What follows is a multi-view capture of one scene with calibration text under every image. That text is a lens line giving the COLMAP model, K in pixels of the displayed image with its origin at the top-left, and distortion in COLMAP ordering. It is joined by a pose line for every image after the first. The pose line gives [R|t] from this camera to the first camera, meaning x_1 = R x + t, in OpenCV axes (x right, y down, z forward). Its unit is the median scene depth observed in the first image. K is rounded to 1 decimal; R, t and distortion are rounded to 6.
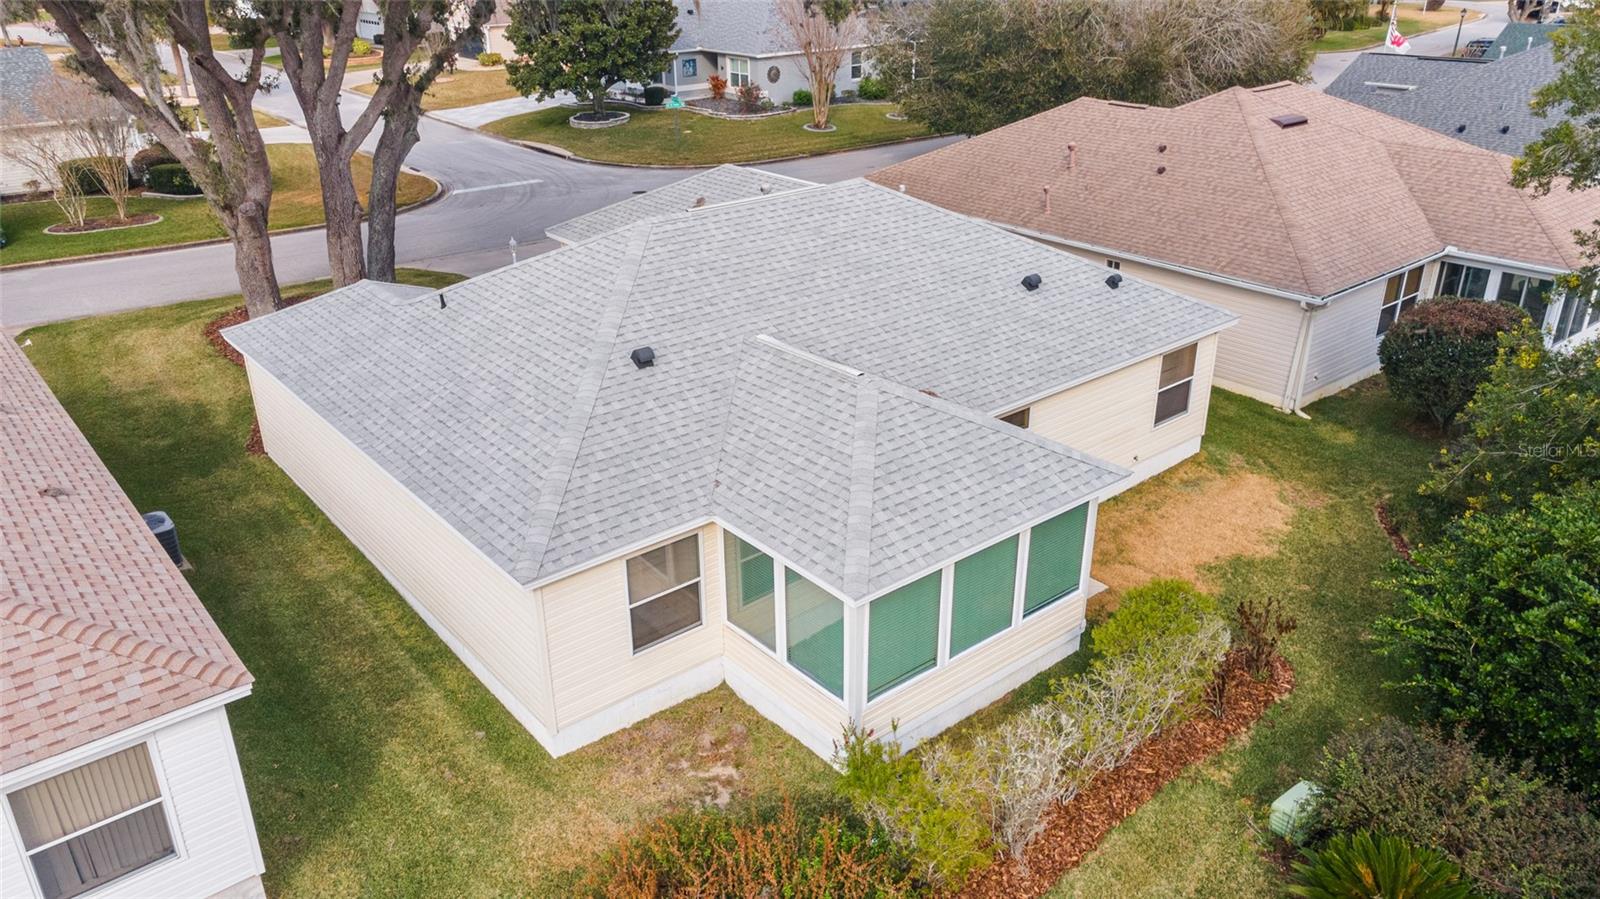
lens RADIAL K [[1147.6, 0, 798.8], [0, 1147.6, 455.6], [0, 0, 1]] dist [0.005057, 0.110177]
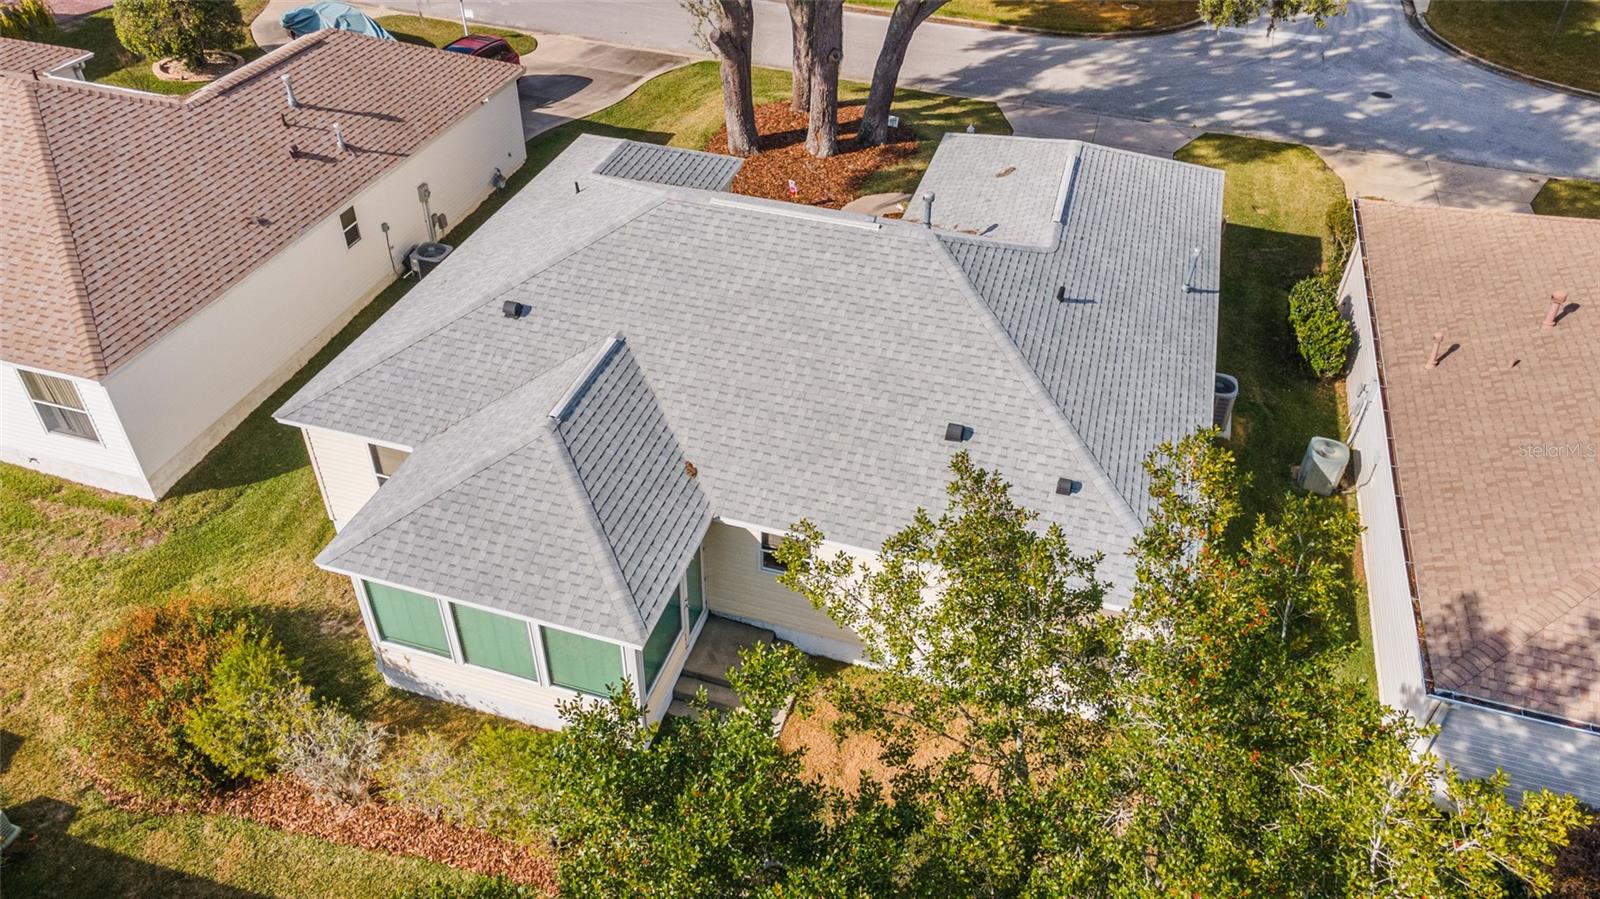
lens RADIAL K [[1165.1, 0, 802.6], [0, 1165.1, 449.1], [0, 0, 1]] dist [-0.004807, 0.083098]
pose [[0.554212, 0.539371, -0.633978, 0.701270], [-0.375689, 0.841746, 0.387714, -0.436628], [0.742770, 0.023303, 0.669141, 0.334098]]
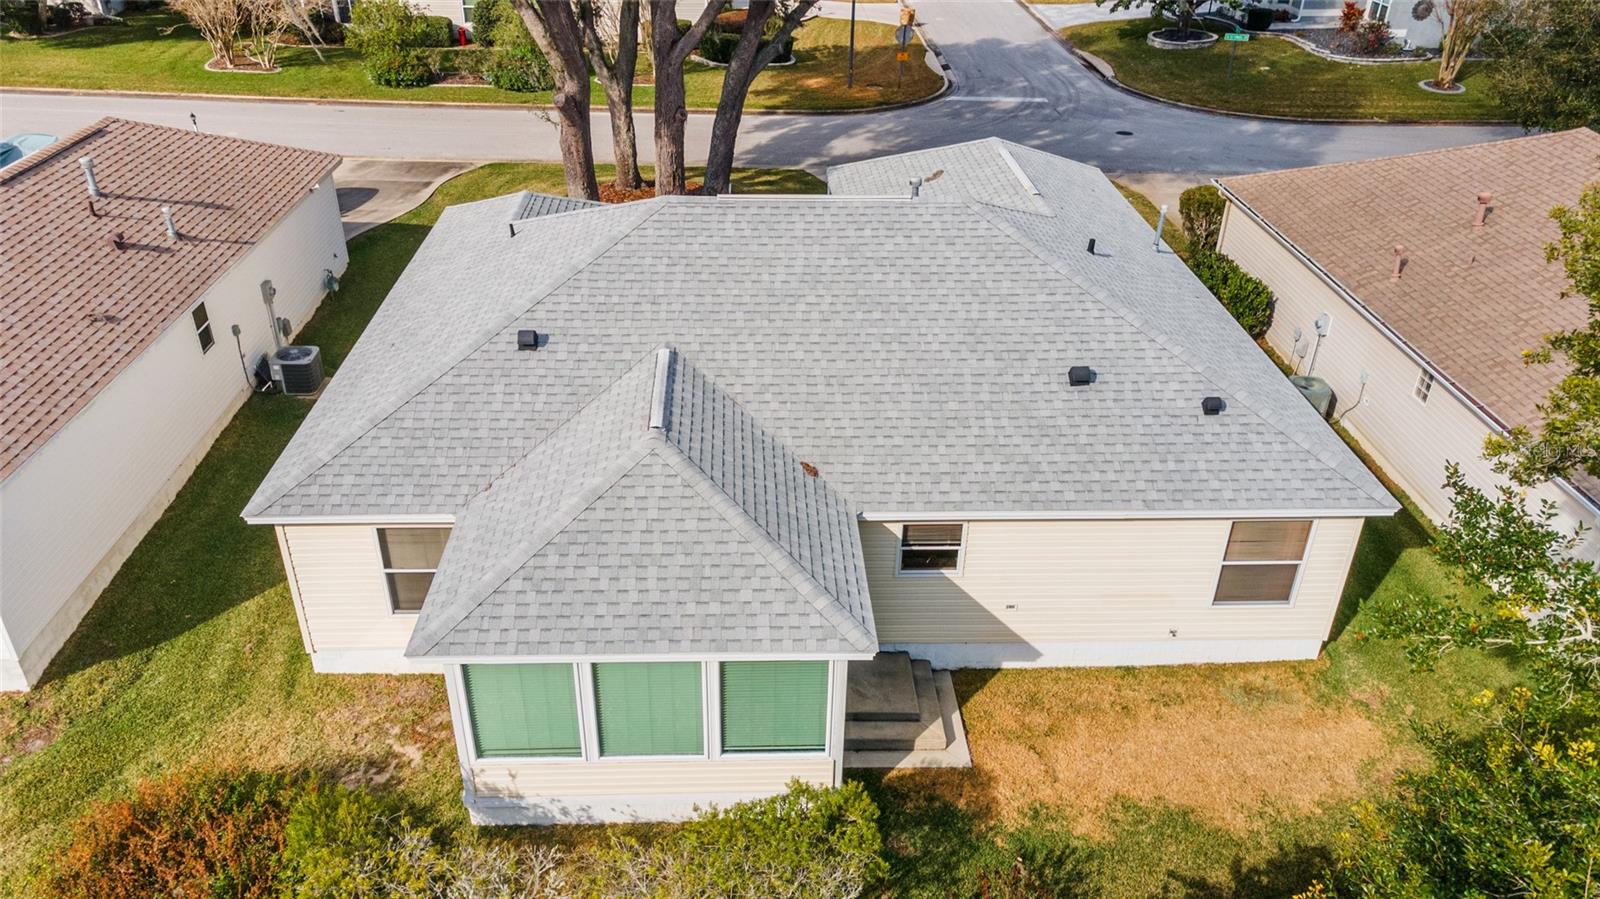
lens RADIAL K [[1165.1, 0, 802.6], [0, 1165.1, 449.1], [0, 0, 1]] dist [-0.004807, 0.083098]
pose [[0.800225, 0.326612, -0.502955, 0.472085], [-0.279685, 0.945142, 0.168769, -0.185920], [0.530486, 0.005616, 0.847675, 0.220128]]
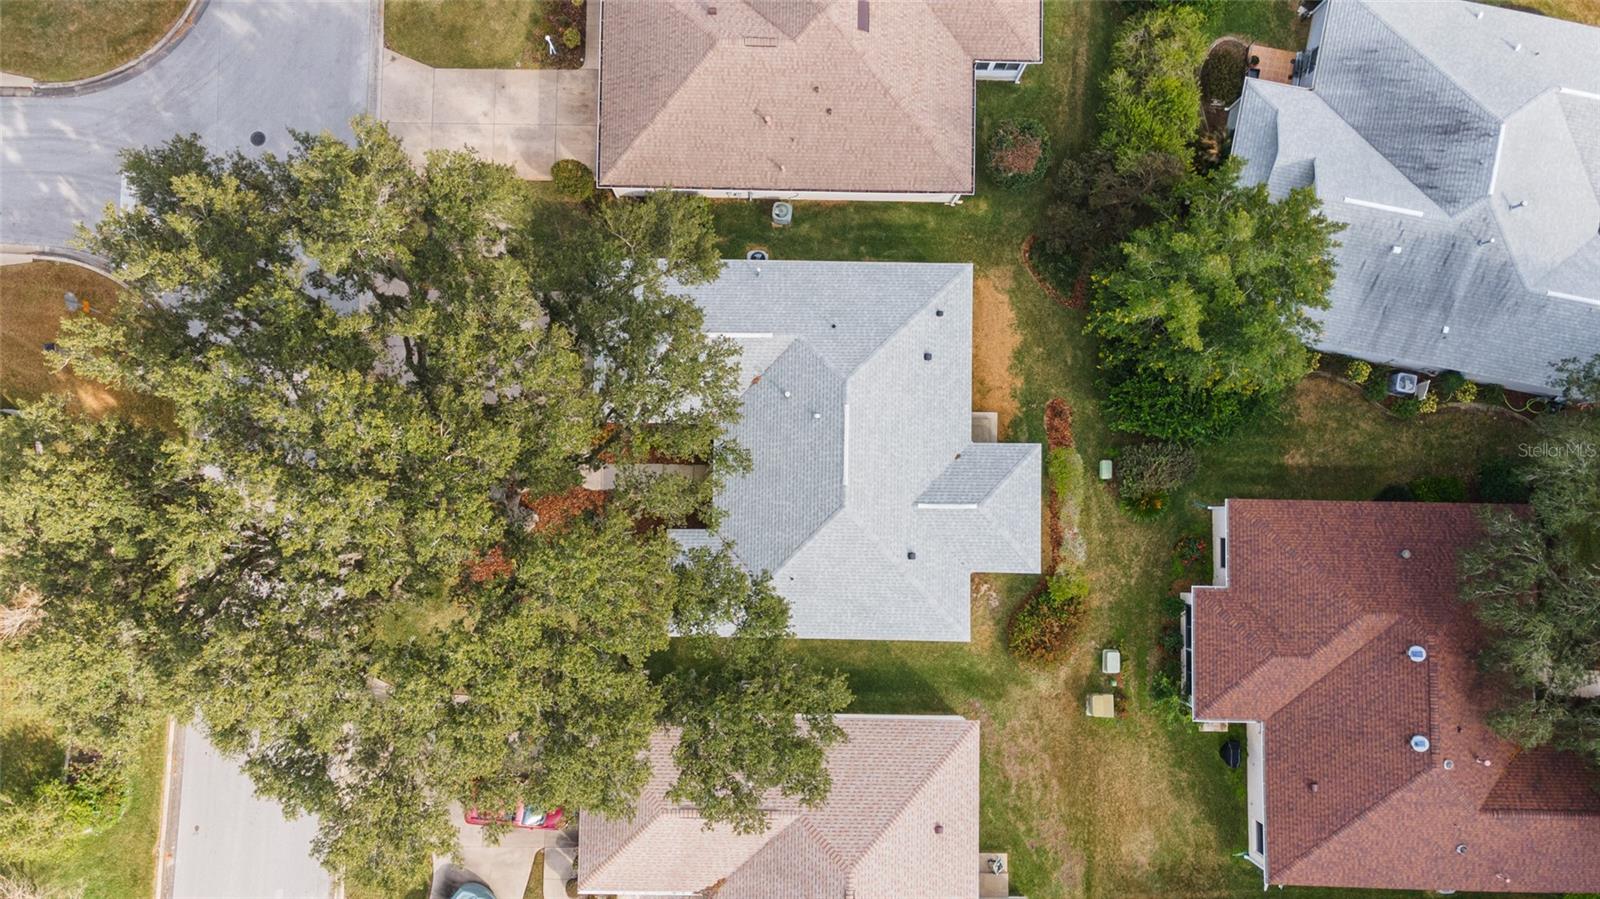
lens RADIAL K [[1159.2, 0, 791.2], [0, 1159.2, 441.9], [0, 0, 1]] dist [-0.001940, 0.081879]
pose [[0.647170, -0.759402, 0.066929, -0.239046], [0.317583, 0.348374, 0.881916, -2.142247], [-0.693045, -0.549494, 0.466631, 0.058570]]
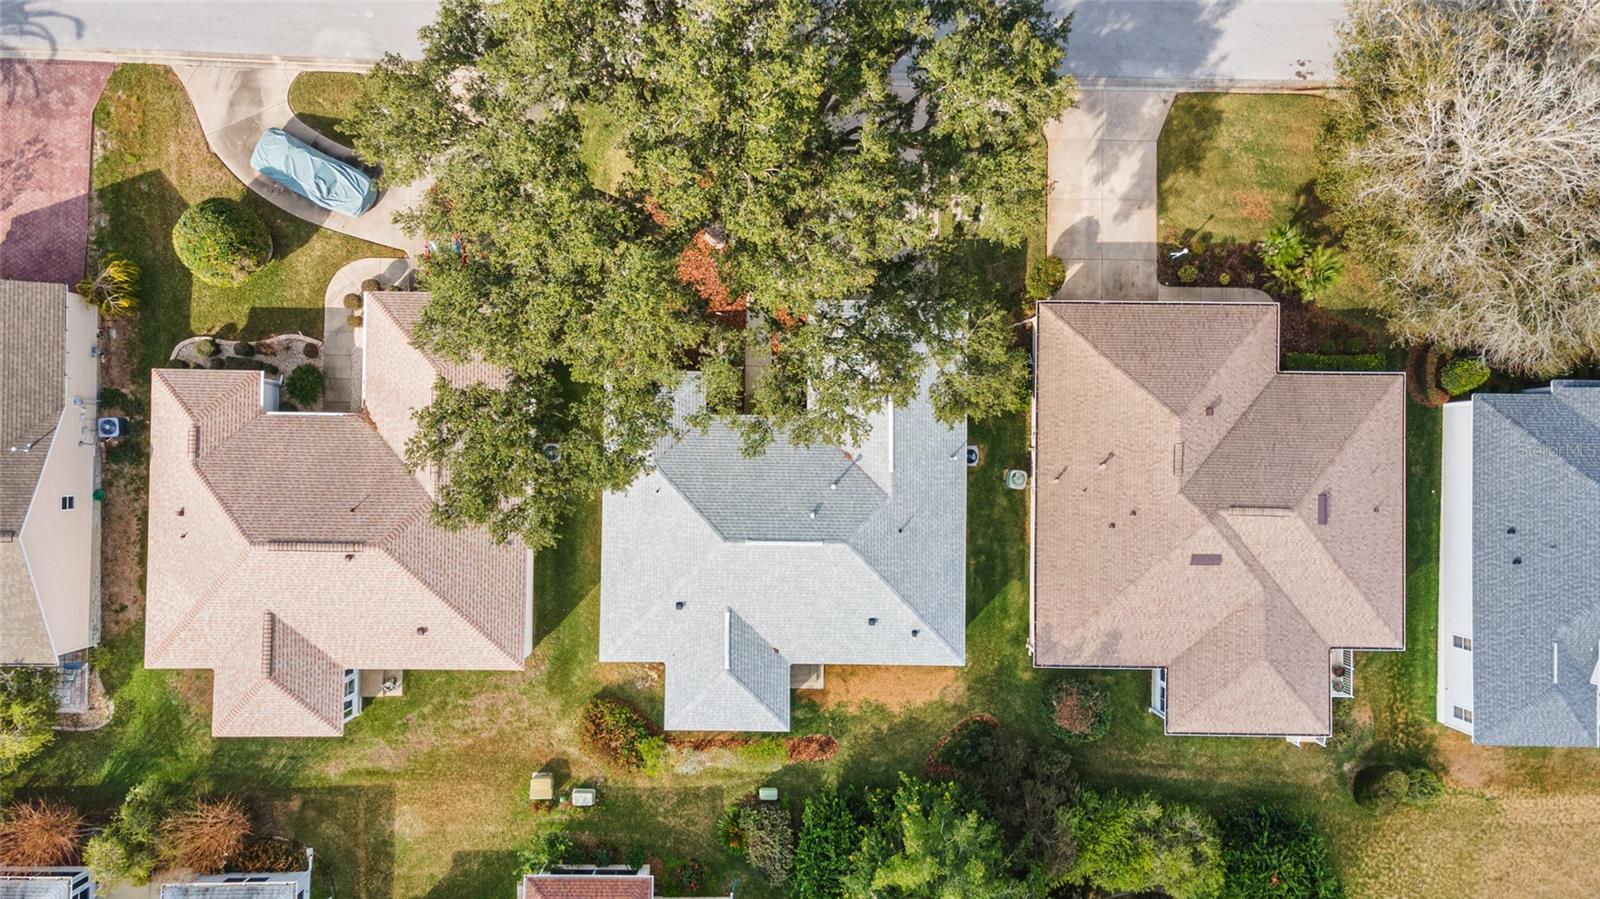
lens RADIAL K [[1165.1, 0, 802.6], [0, 1165.1, 449.1], [0, 0, 1]] dist [-0.004807, 0.083098]
pose [[0.763327, 0.645763, 0.017928, -0.164711], [-0.306642, 0.337763, 0.889880, -2.285635], [0.568596, -0.684767, 0.455842, 0.106381]]
